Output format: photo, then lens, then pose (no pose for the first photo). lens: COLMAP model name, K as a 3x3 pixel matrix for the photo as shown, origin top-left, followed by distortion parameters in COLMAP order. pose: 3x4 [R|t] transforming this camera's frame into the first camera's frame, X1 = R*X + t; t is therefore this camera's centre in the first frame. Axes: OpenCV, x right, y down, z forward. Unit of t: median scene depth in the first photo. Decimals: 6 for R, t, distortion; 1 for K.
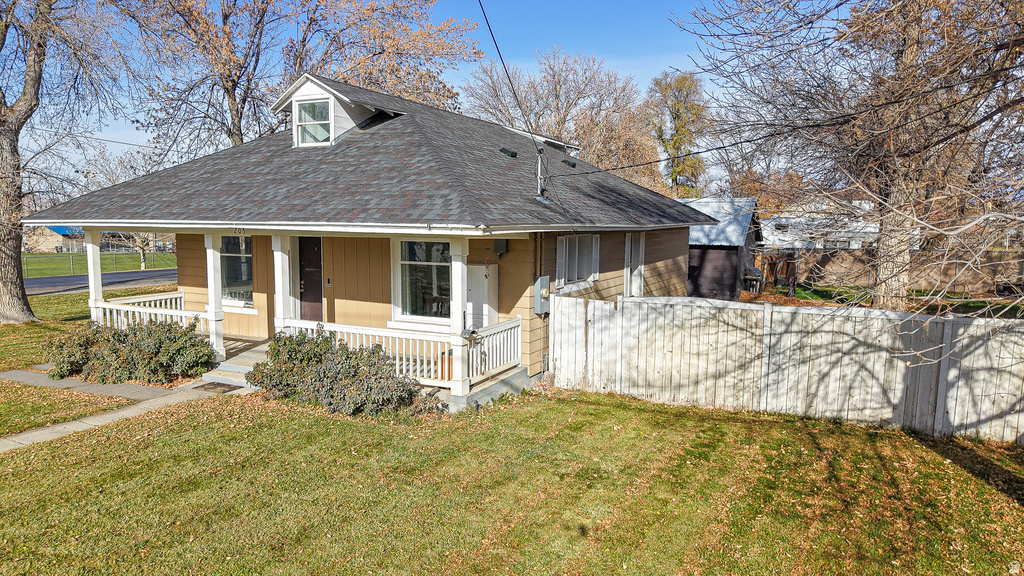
lens RADIAL K [[680.5, 0, 512.0], [0, 680.5, 288.0], [0, 0, 1]] dist [0.064762, -0.091804]
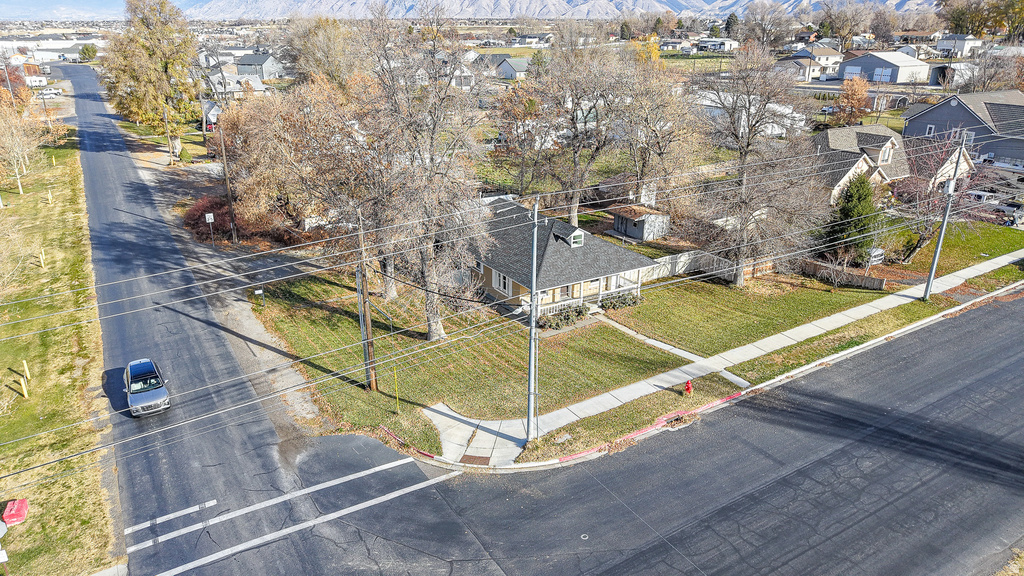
lens RADIAL K [[683.7, 0, 512.0], [0, 683.7, 288.0], [0, 0, 1]] dist [0.038180, -0.045313]
pose [[0.505343, -0.310513, 0.805115, -4.124541], [0.087267, 0.946620, 0.310313, -1.379604], [-0.858494, -0.086555, 0.505466, -0.660727]]
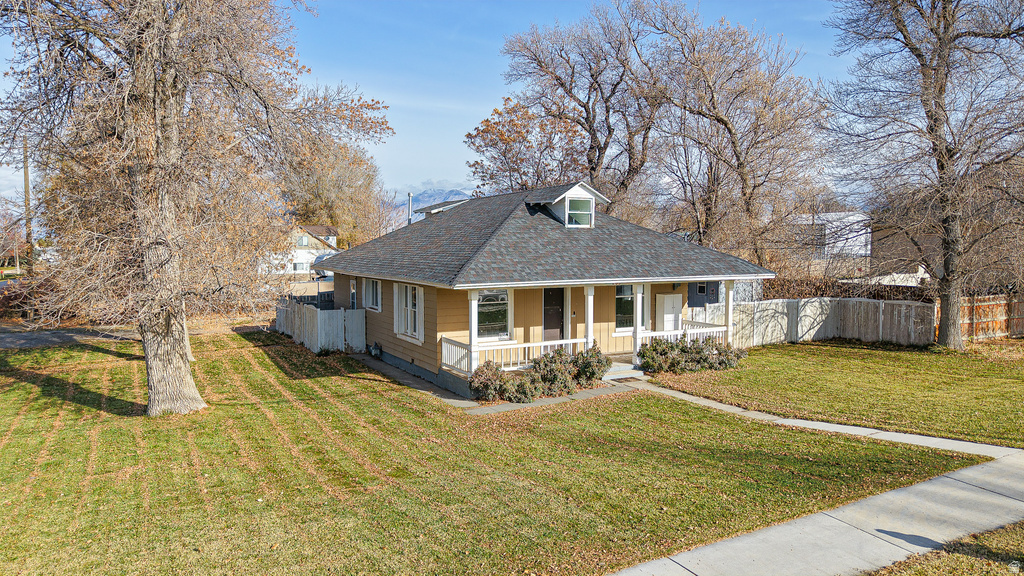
lens RADIAL K [[691.0, 0, 512.0], [0, 691.0, 288.0], [0, 0, 1]] dist [0.030505, -0.039322]
pose [[0.561749, -0.059260, 0.825183, -2.019633], [0.089330, 0.995945, 0.010712, -0.118846], [-0.822471, 0.067696, 0.564764, 0.292642]]
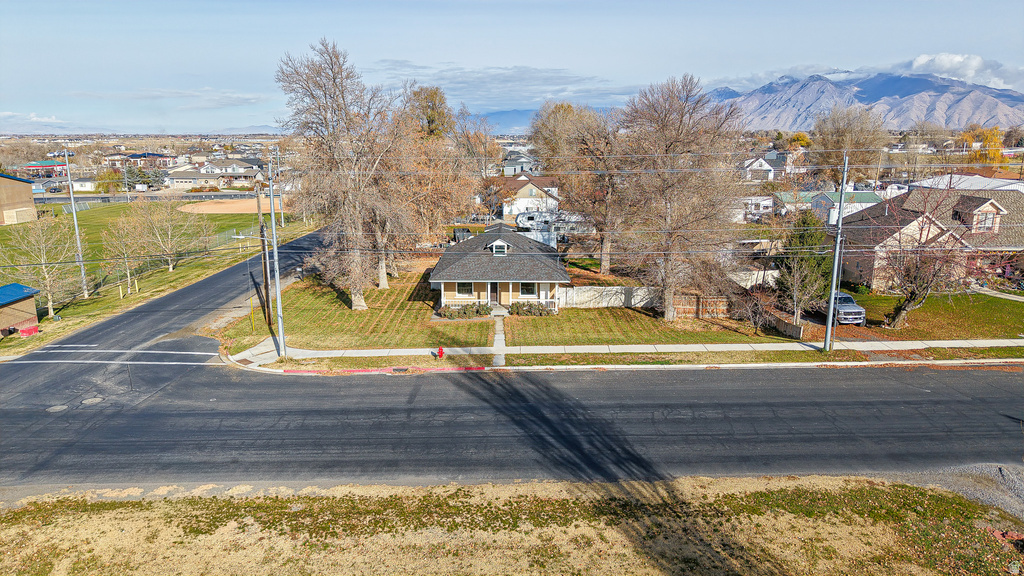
lens RADIAL K [[683.7, 0, 512.0], [0, 683.7, 288.0], [0, 0, 1]] dist [0.038180, -0.045313]
pose [[0.883133, -0.102694, 0.457745, -2.512835], [0.049632, 0.990723, 0.126511, -0.631452], [-0.466490, -0.089007, 0.880037, -3.136630]]
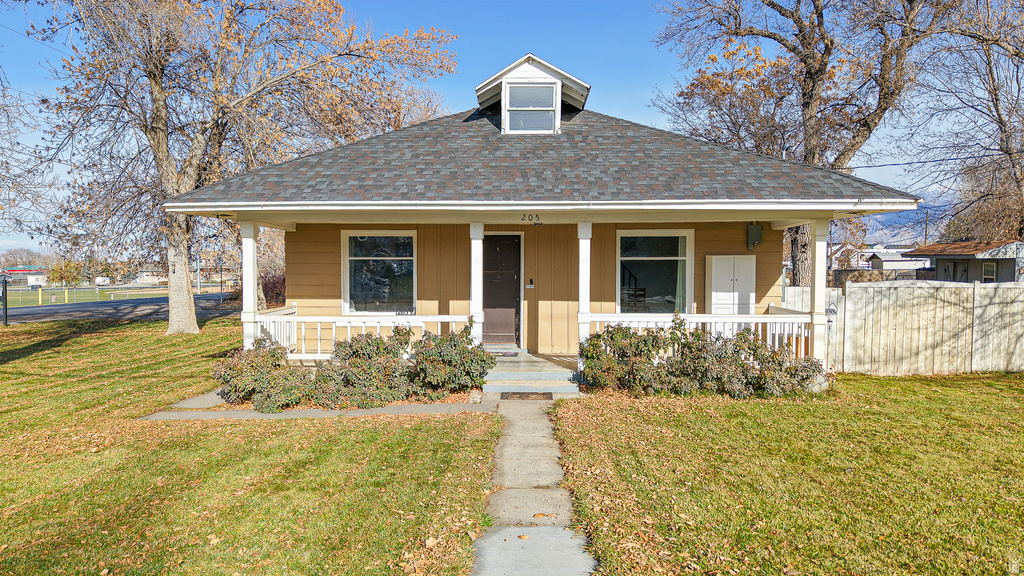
lens RADIAL K [[691.0, 0, 512.0], [0, 691.0, 288.0], [0, 0, 1]] dist [0.030505, -0.039322]
pose [[0.901048, -0.019239, 0.433292, -0.856574], [0.047914, 0.997316, -0.055358, 0.059527], [-0.431064, 0.070641, 0.899552, 0.229628]]
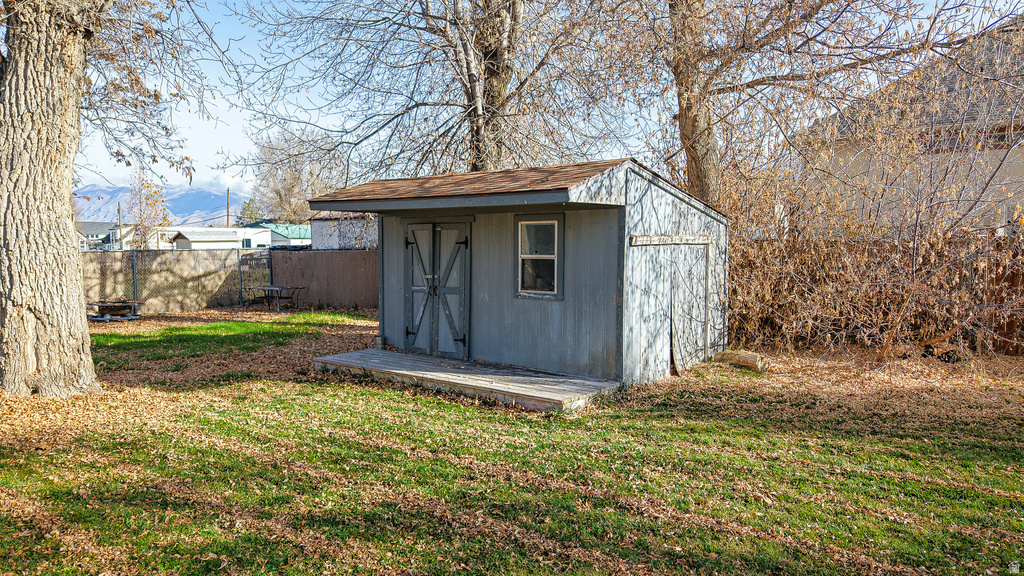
lens RADIAL K [[691.0, 0, 512.0], [0, 691.0, 288.0], [0, 0, 1]] dist [0.030505, -0.039322]
pose [[0.179218, -0.060046, 0.981975, 0.445648], [0.103429, 0.993754, 0.041889, -0.016419], [-0.978357, 0.094058, 0.184309, 1.309989]]
